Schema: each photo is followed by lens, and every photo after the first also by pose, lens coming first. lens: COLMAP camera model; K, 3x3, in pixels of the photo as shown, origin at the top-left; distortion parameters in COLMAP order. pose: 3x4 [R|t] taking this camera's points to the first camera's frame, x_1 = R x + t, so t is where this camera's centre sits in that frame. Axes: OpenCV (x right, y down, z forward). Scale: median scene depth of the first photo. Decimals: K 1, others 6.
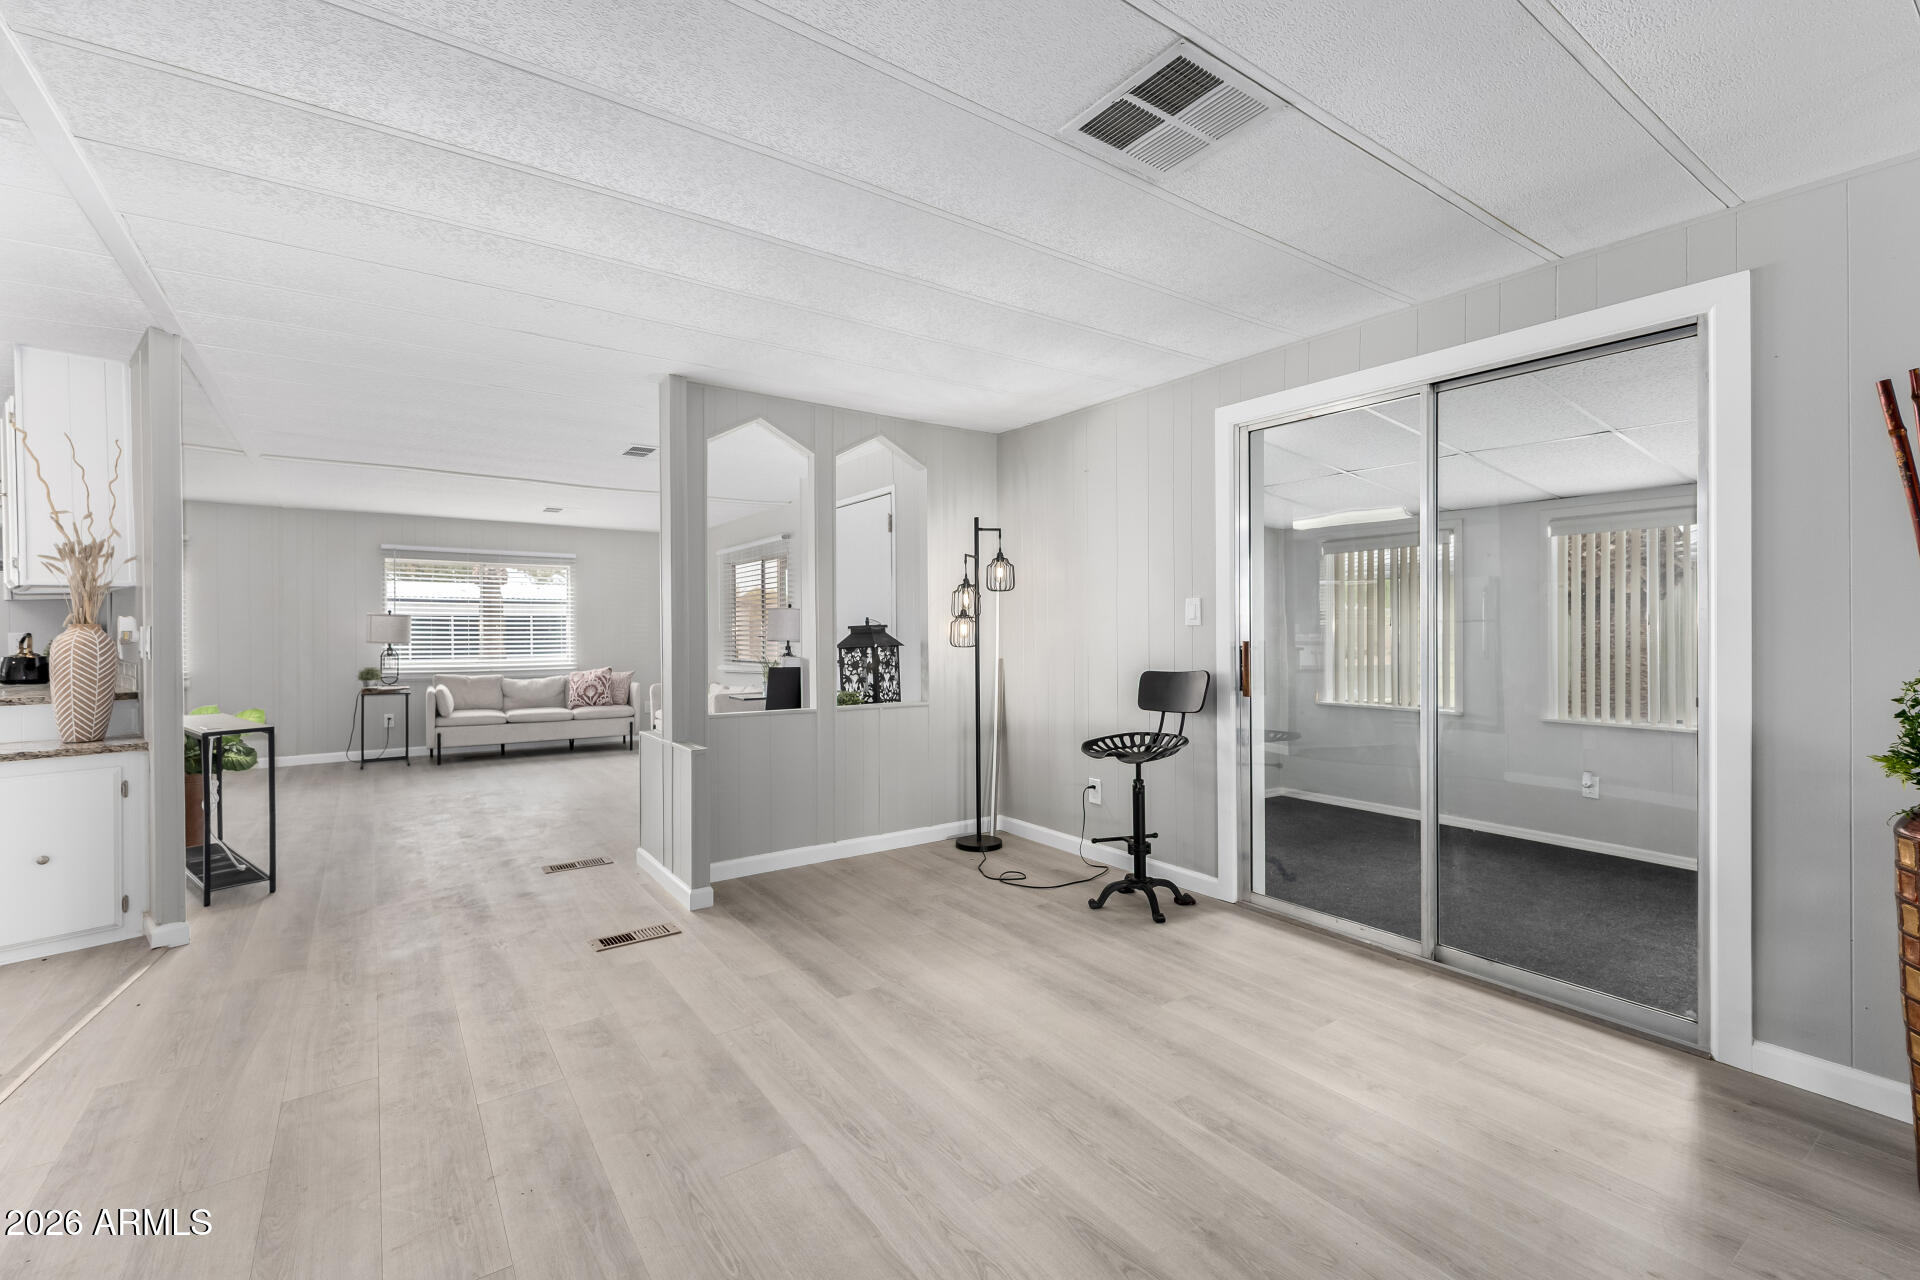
lens RADIAL K [[837.1, 0, 958.2], [0, 837.1, 634.3], [0, 0, 1]] dist [0.008539, 0.000340]
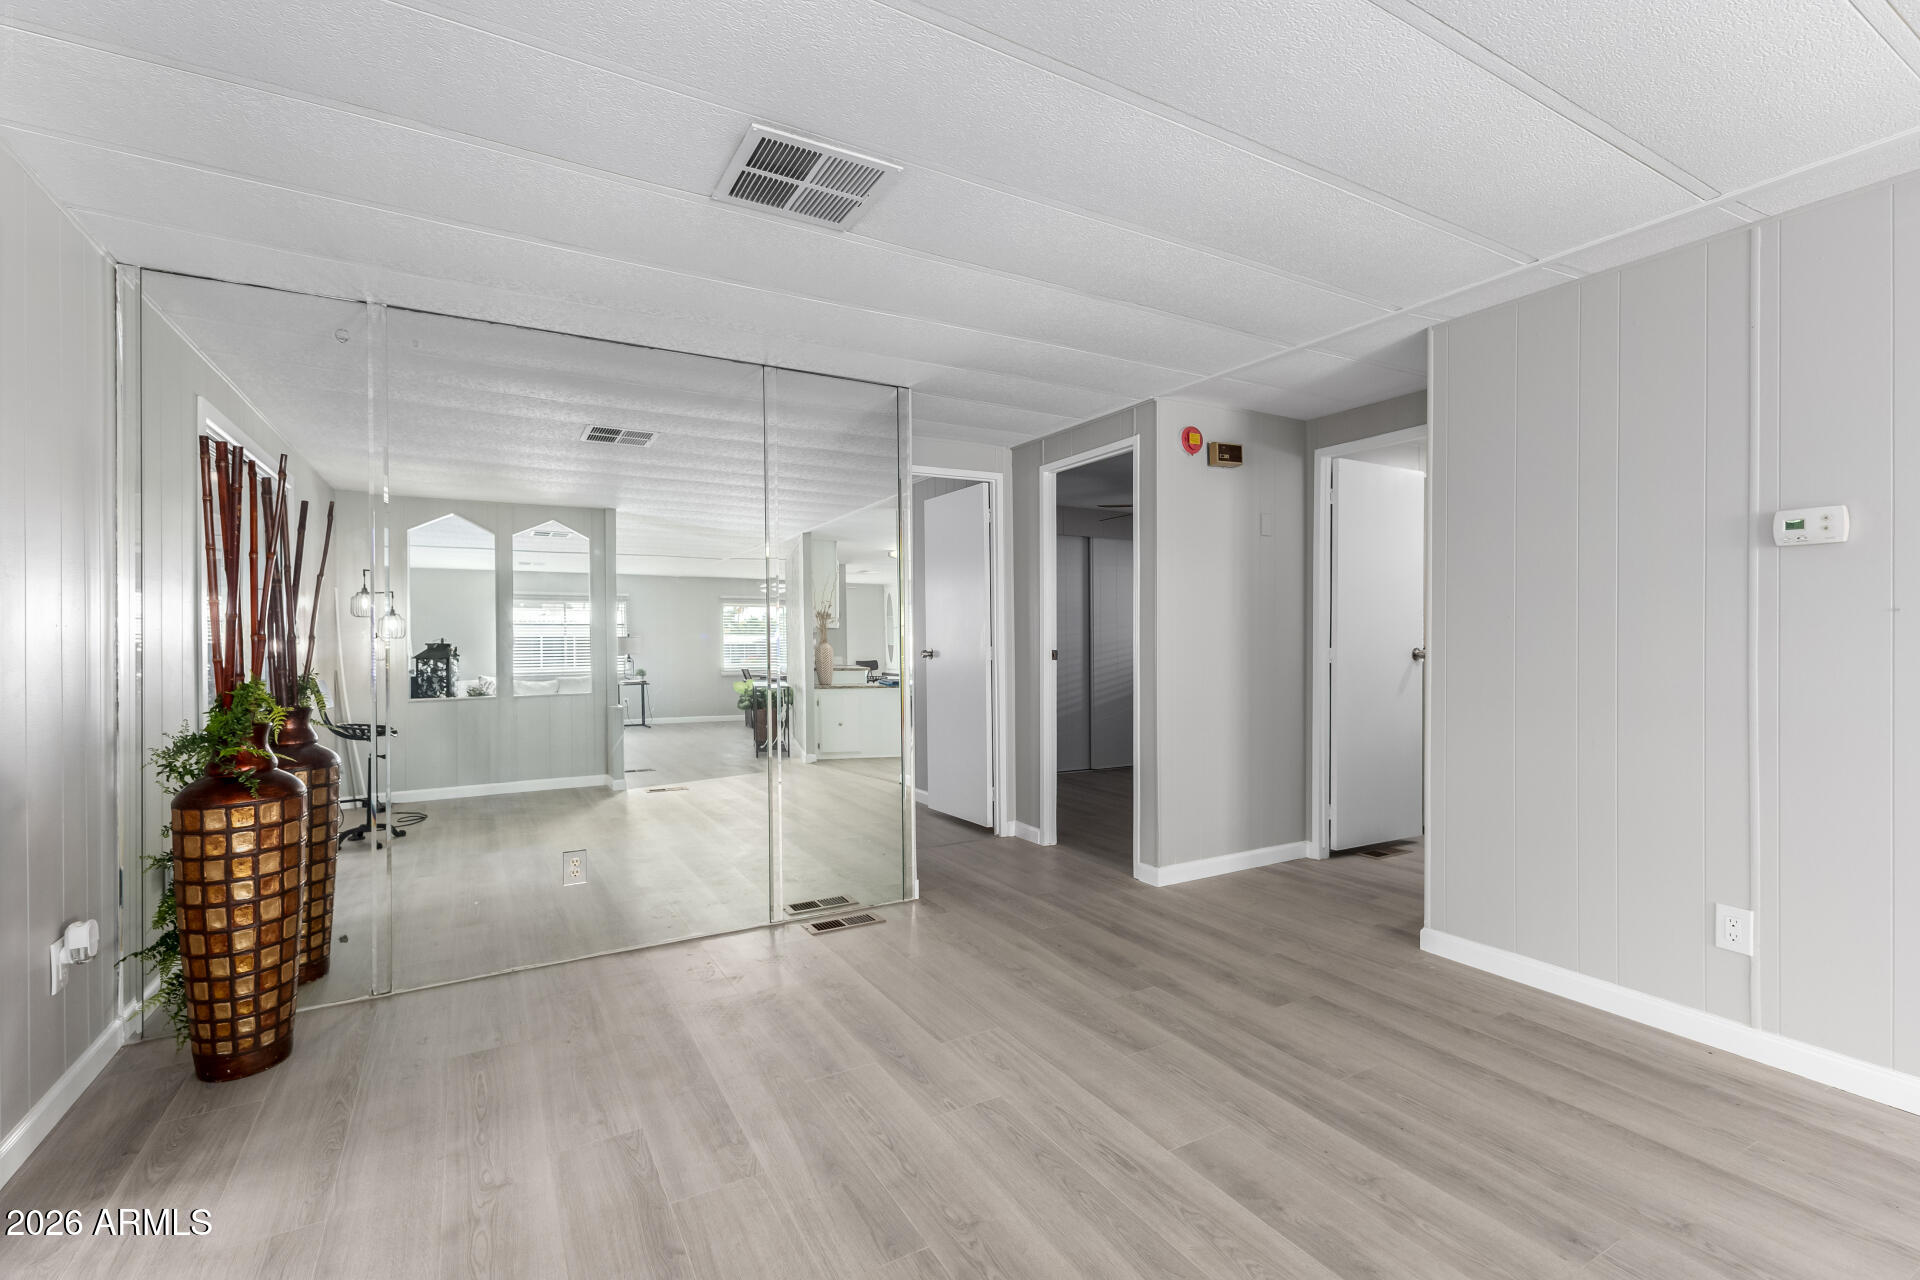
lens RADIAL K [[837.1, 0, 958.2], [0, 837.1, 634.3], [0, 0, 1]] dist [0.008539, 0.000340]
pose [[-0.994939, 0.009633, 0.100019, -0.042667], [0.010365, 0.999923, 0.006799, 0.003098], [-0.099945, 0.007801, -0.994962, 1.929782]]
